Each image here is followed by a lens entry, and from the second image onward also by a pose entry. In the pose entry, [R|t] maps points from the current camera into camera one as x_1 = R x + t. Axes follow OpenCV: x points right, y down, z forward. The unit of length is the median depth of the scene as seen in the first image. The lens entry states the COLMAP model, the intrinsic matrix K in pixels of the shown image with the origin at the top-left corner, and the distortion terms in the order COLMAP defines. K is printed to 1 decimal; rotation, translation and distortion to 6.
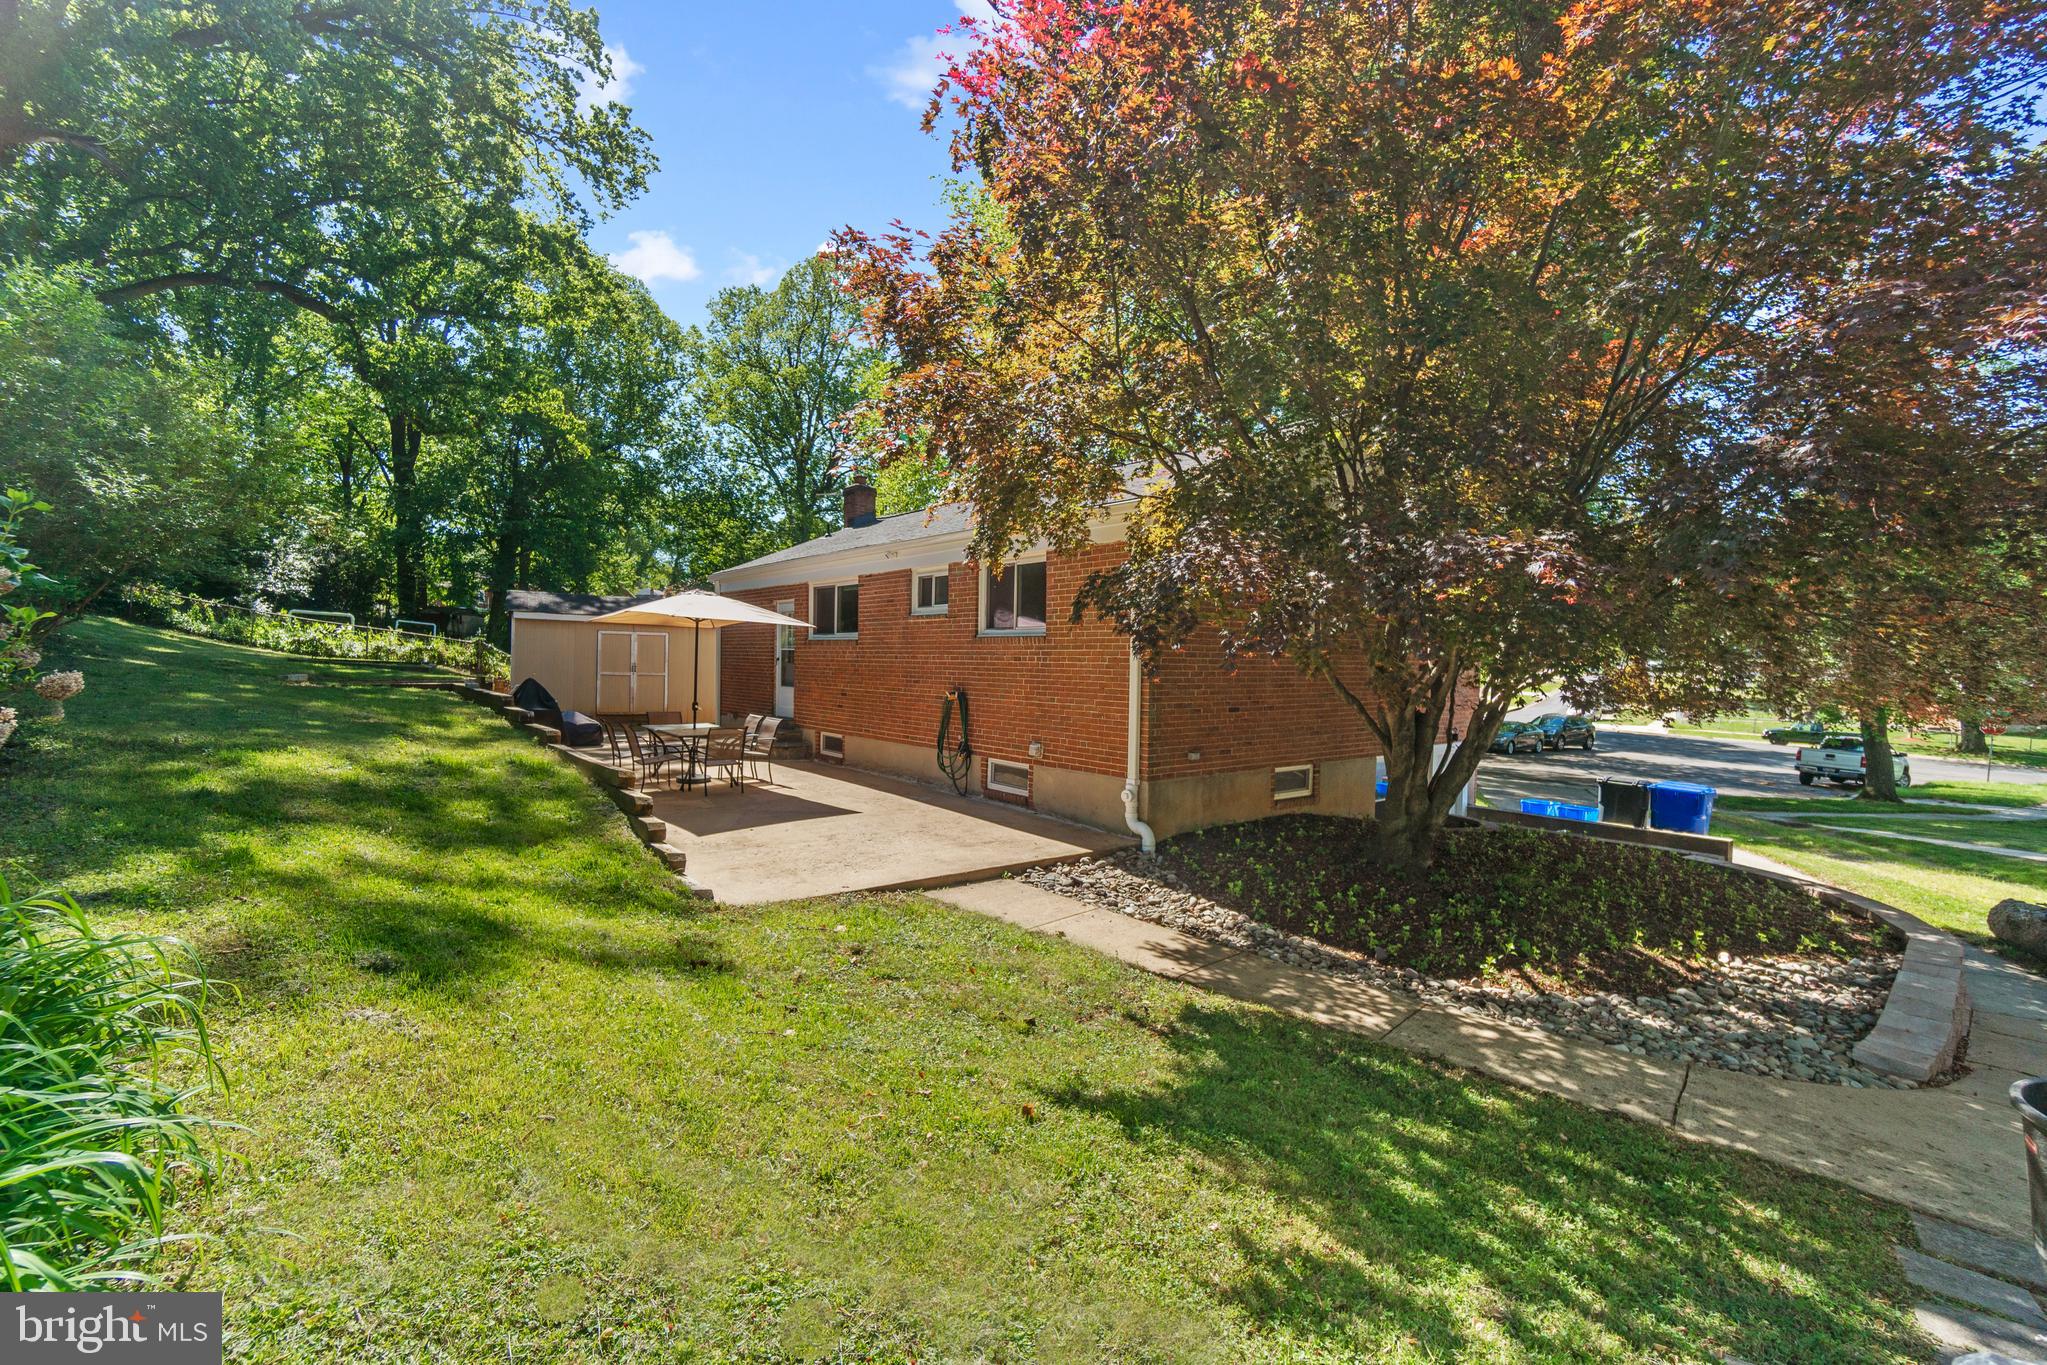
lens RADIAL K [[880.6, 0, 1002.5], [0, 880.6, 667.7], [0, 0, 1]] dist [-0.003653, -0.000127]
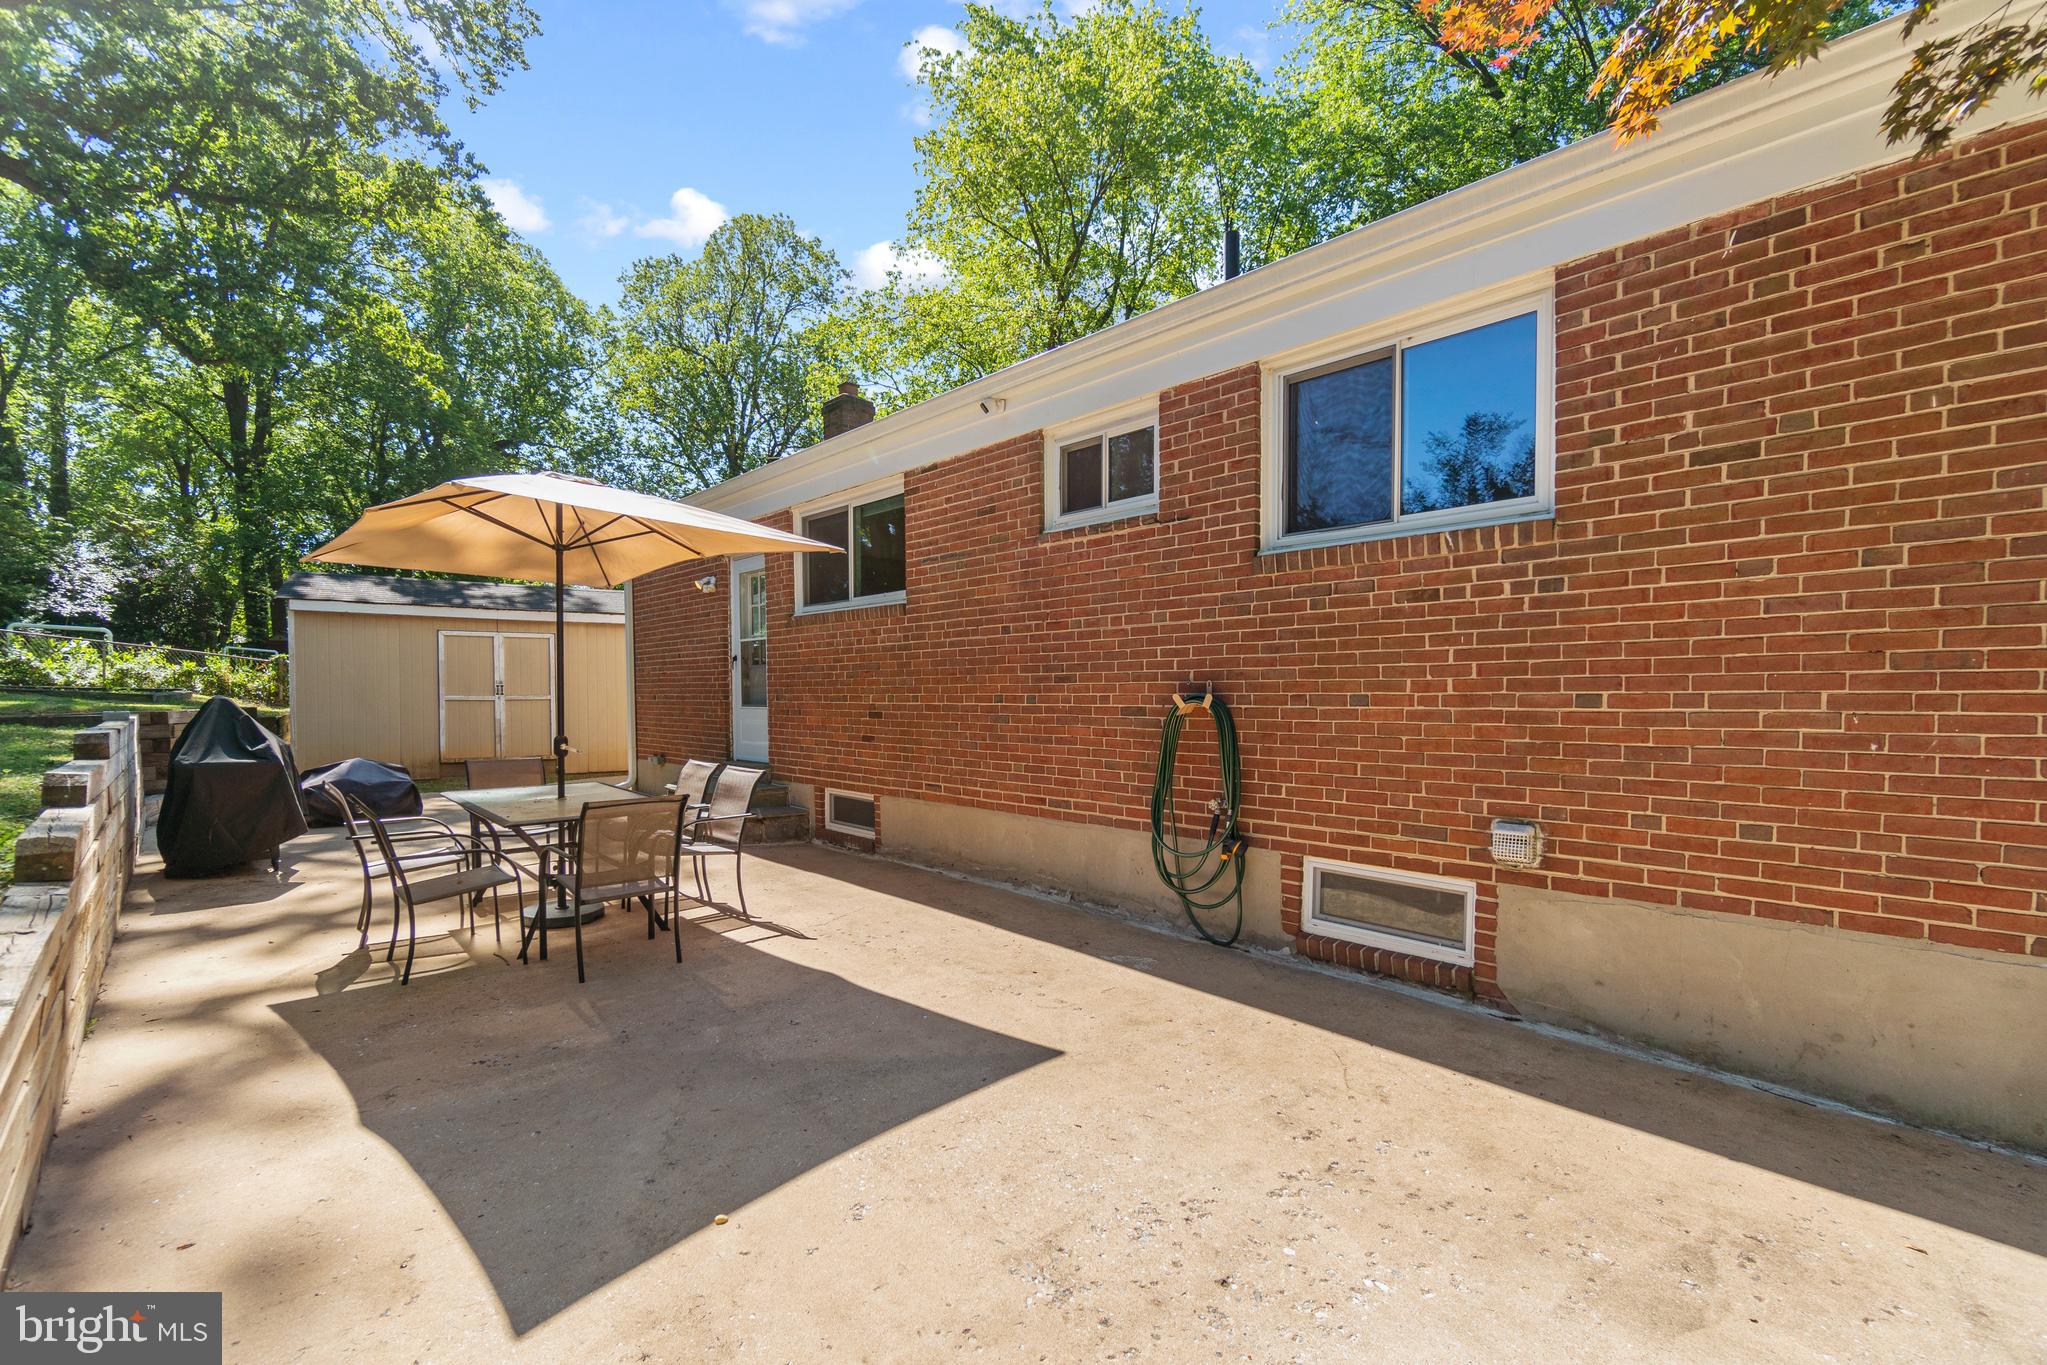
lens RADIAL K [[889.4, 0, 981.3], [0, 889.4, 716.4], [0, 0, 1]] dist [-0.002794, -0.000161]
pose [[0.998658, -0.022985, 0.046412, -0.109729], [0.022127, 0.999576, 0.018909, 0.017470], [-0.046827, -0.017857, 0.998743, 0.372544]]
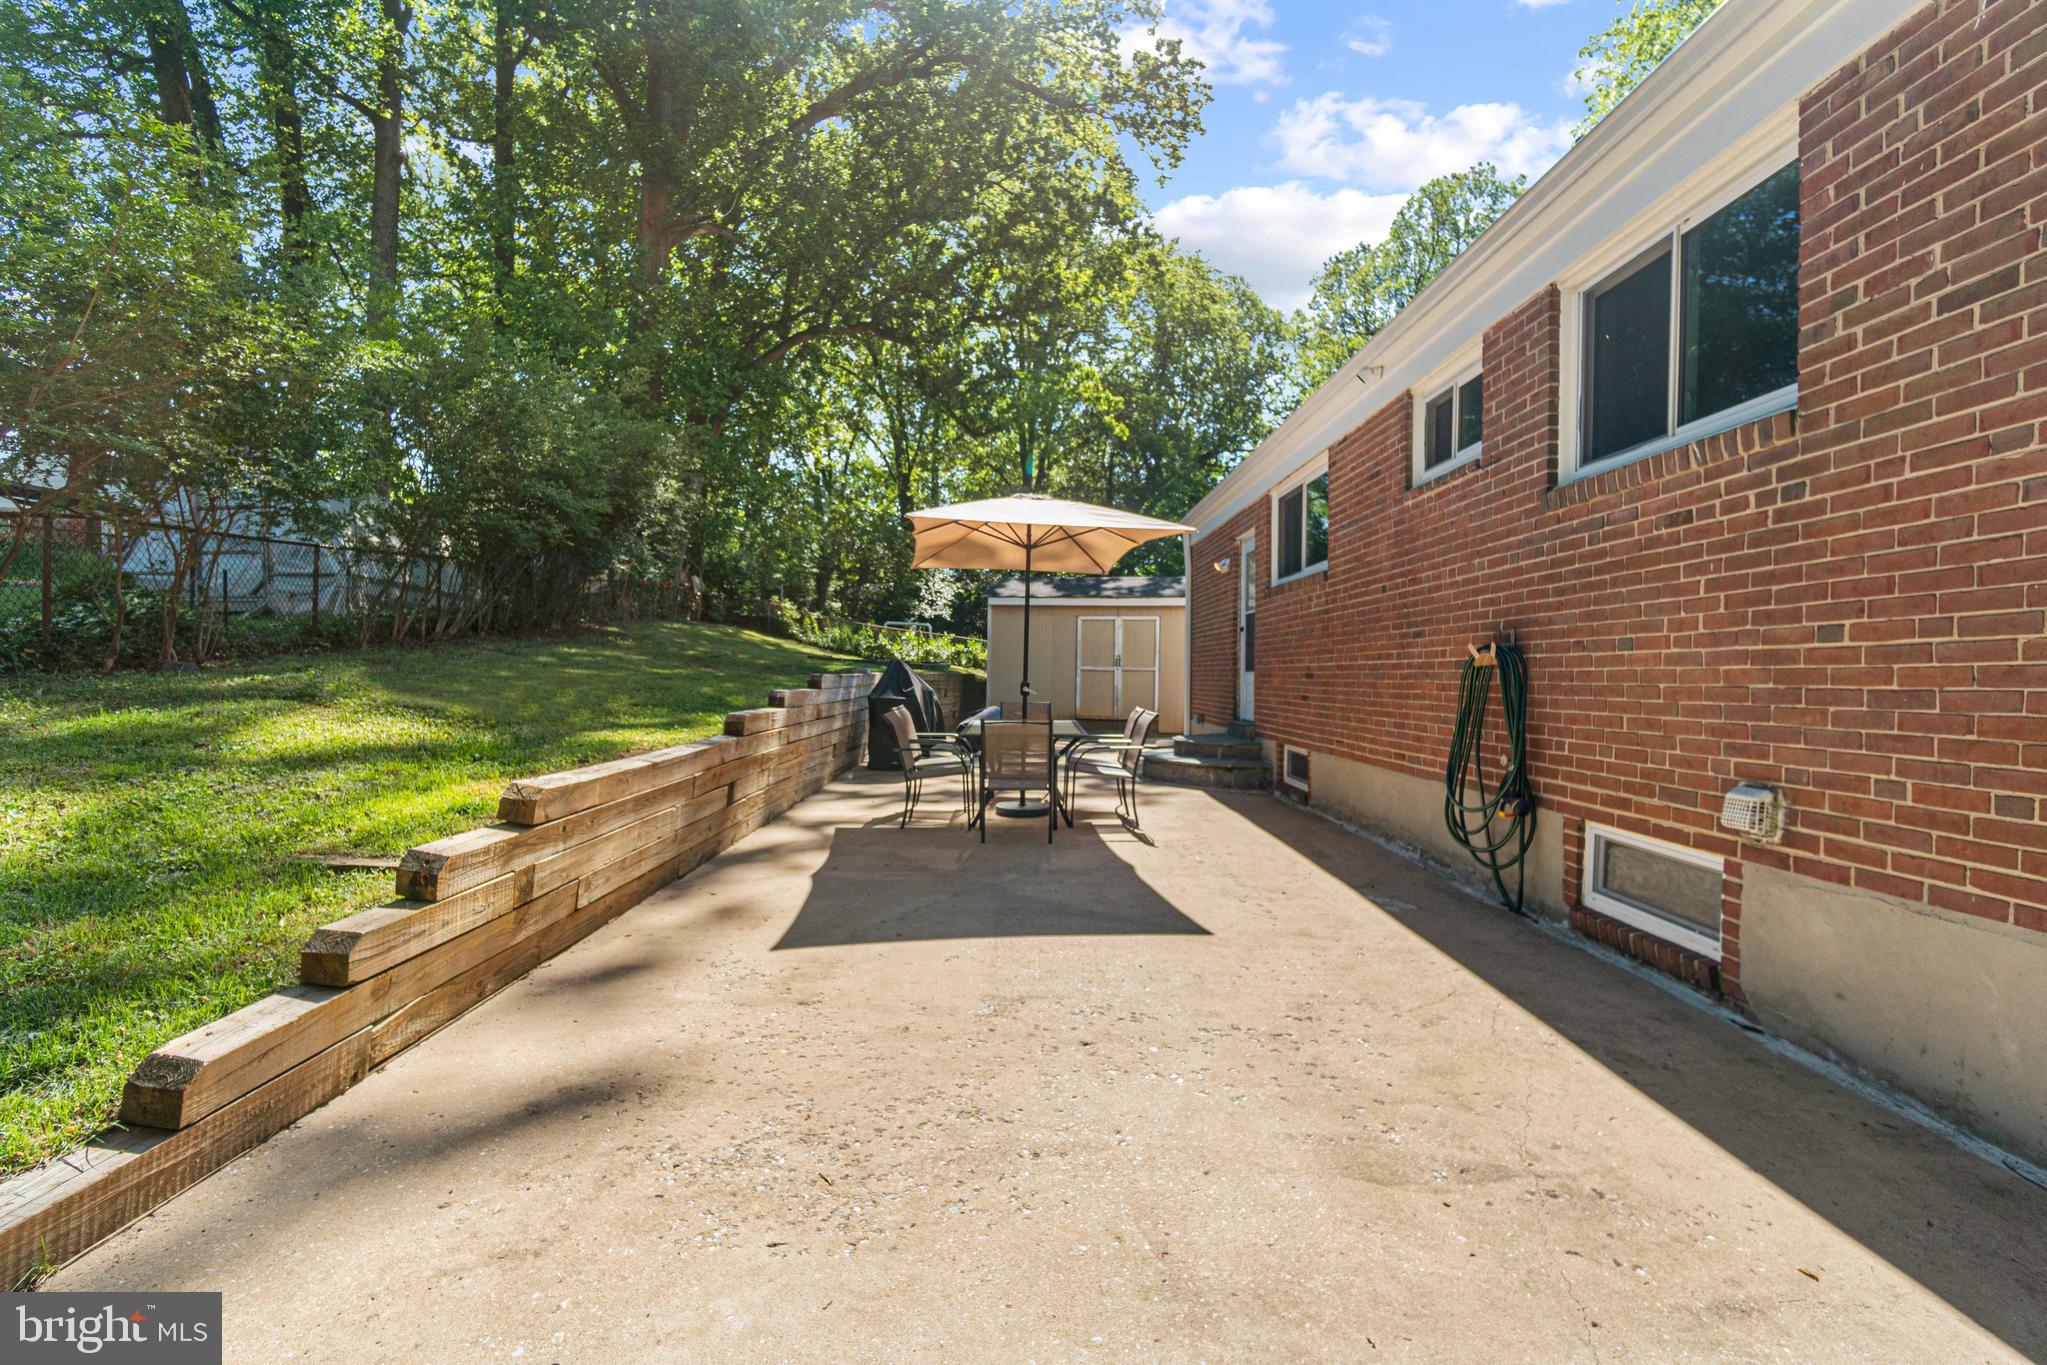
lens RADIAL K [[886.5, 0, 1010.6], [0, 886.5, 684.1], [0, 0, 1]] dist [0.000319, -0.000082]
pose [[0.770348, -0.003283, -0.637615, 0.020599], [-0.002817, 0.999959, -0.008552, 0.031126], [0.637617, 0.008384, 0.770308, 0.352705]]
